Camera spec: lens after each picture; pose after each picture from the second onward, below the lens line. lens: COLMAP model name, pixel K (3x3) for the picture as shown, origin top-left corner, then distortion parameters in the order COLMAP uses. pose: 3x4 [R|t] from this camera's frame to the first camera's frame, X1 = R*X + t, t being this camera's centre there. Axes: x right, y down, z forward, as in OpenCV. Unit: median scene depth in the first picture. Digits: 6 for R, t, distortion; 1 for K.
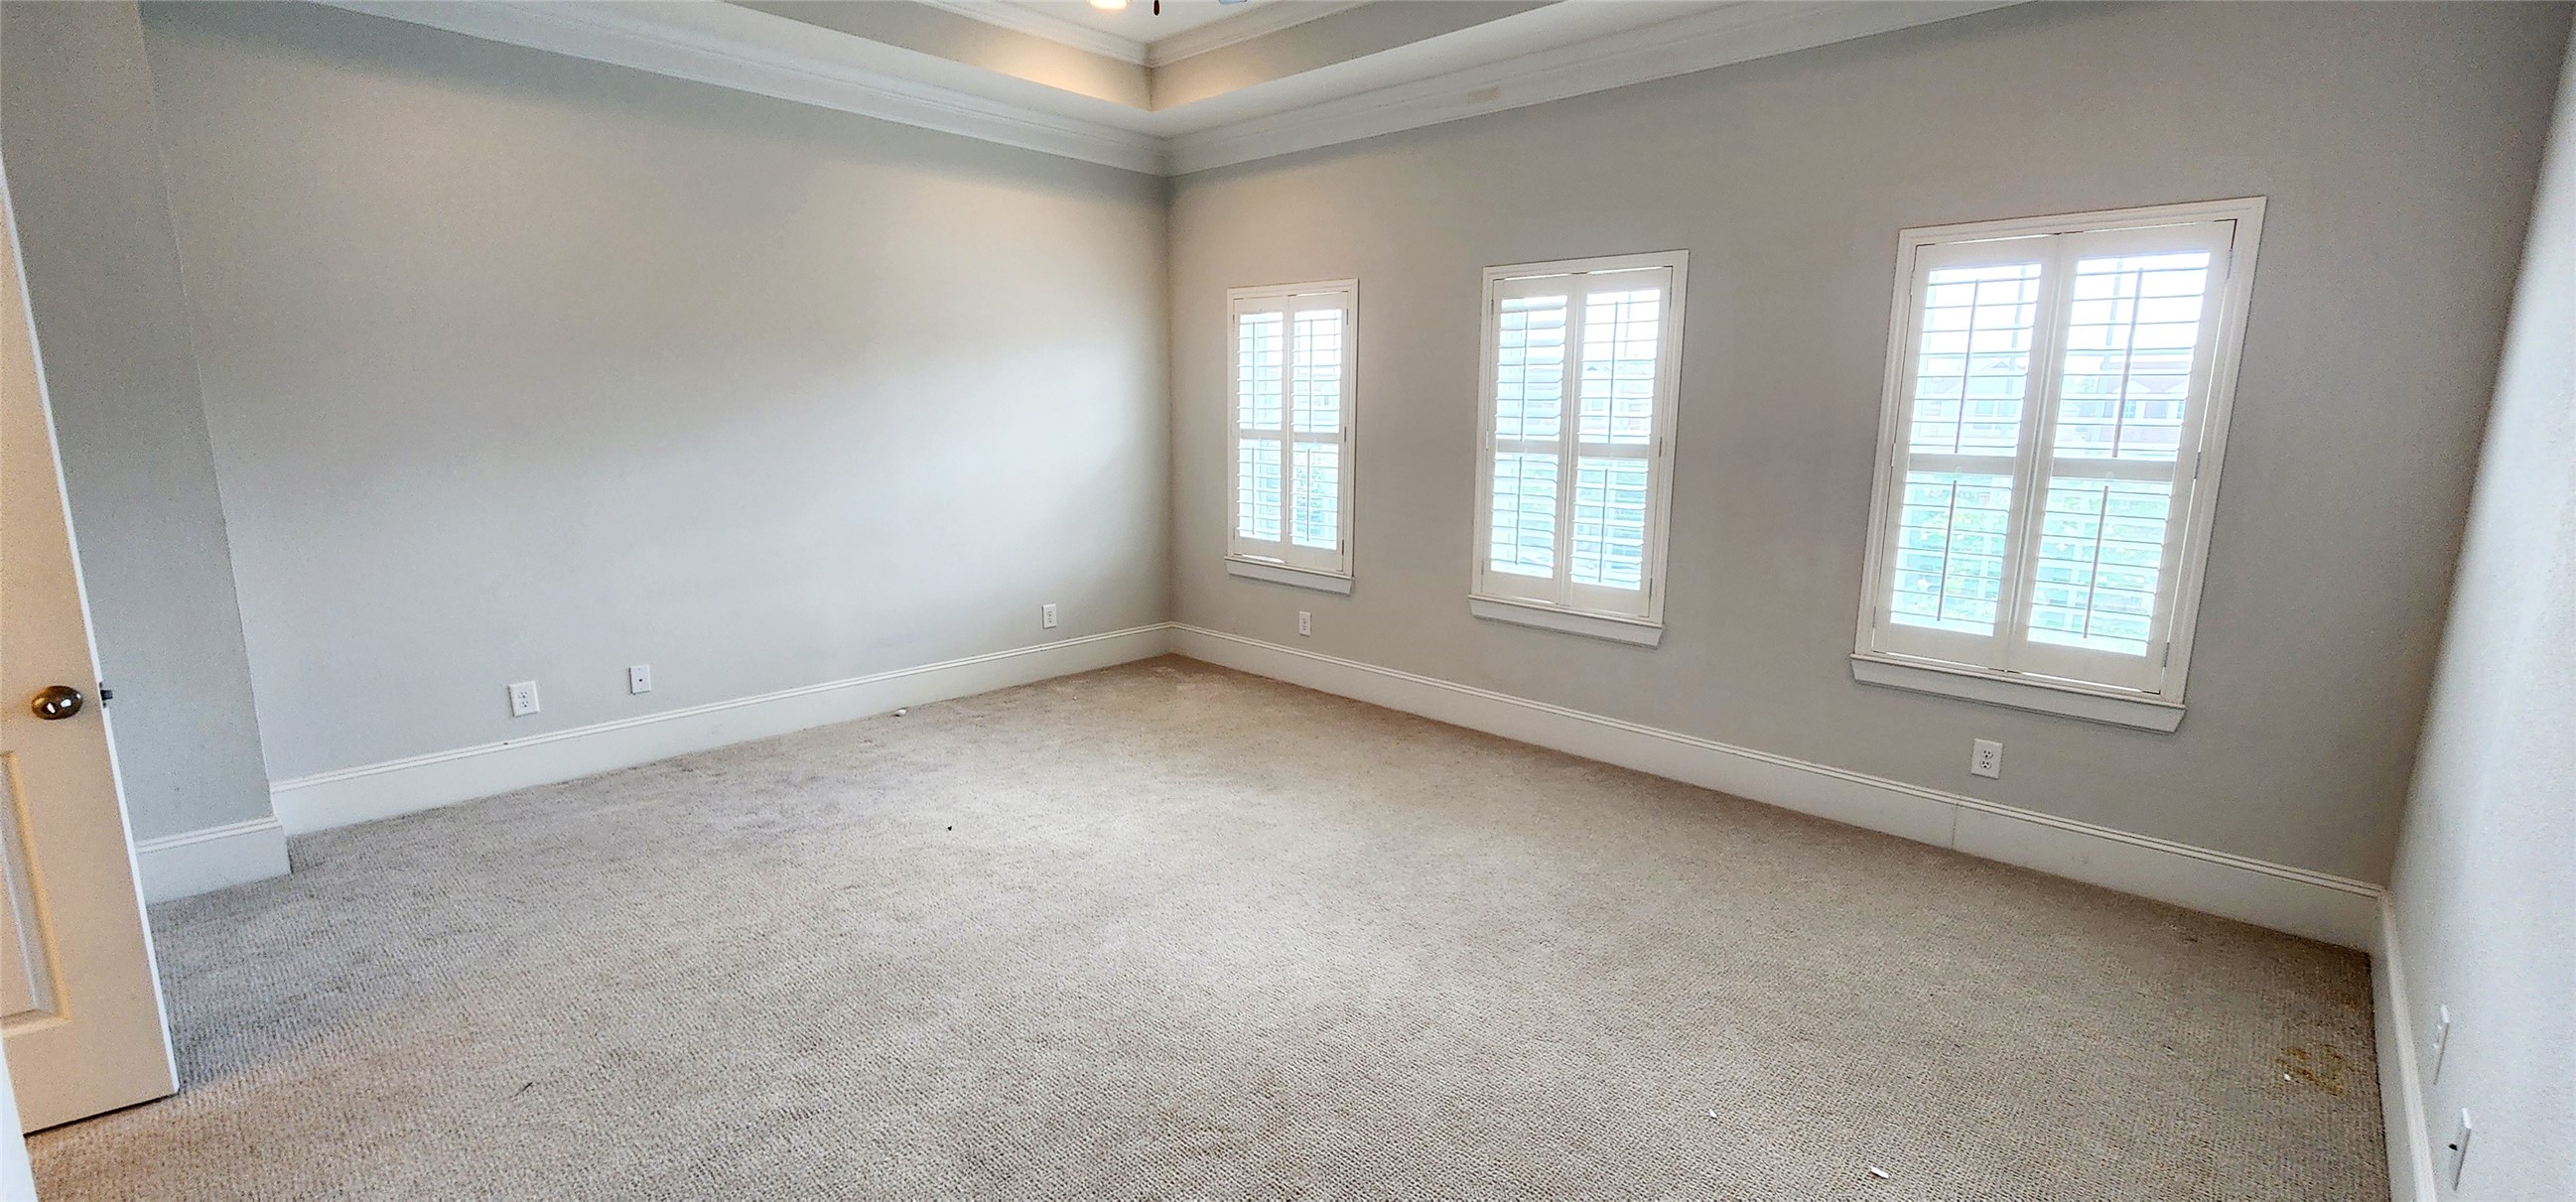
lens RADIAL K [[1072.9, 0, 1277.9], [0, 1072.9, 595.9], [0, 0, 1]] dist [-0.013834, 0.000252]
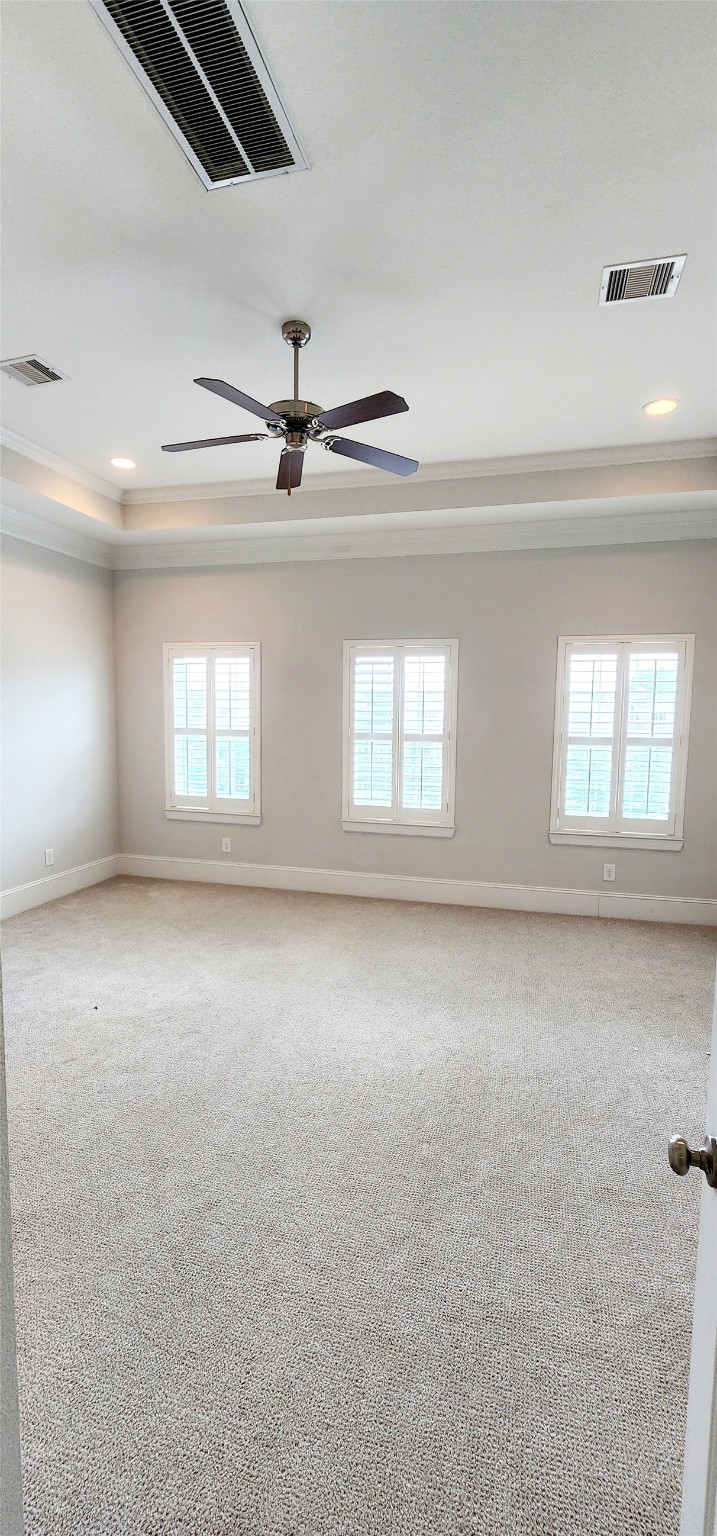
lens RADIAL K [[639.8, 0, 352.0], [0, 639.8, 769.6], [0, 0, 1]] dist [-0.013834, 0.000252]
pose [[0.879554, -0.040807, 0.474045, -0.327536], [0.080752, 0.994664, -0.064206, -0.014030], [-0.468896, 0.094753, 0.878156, 0.051062]]
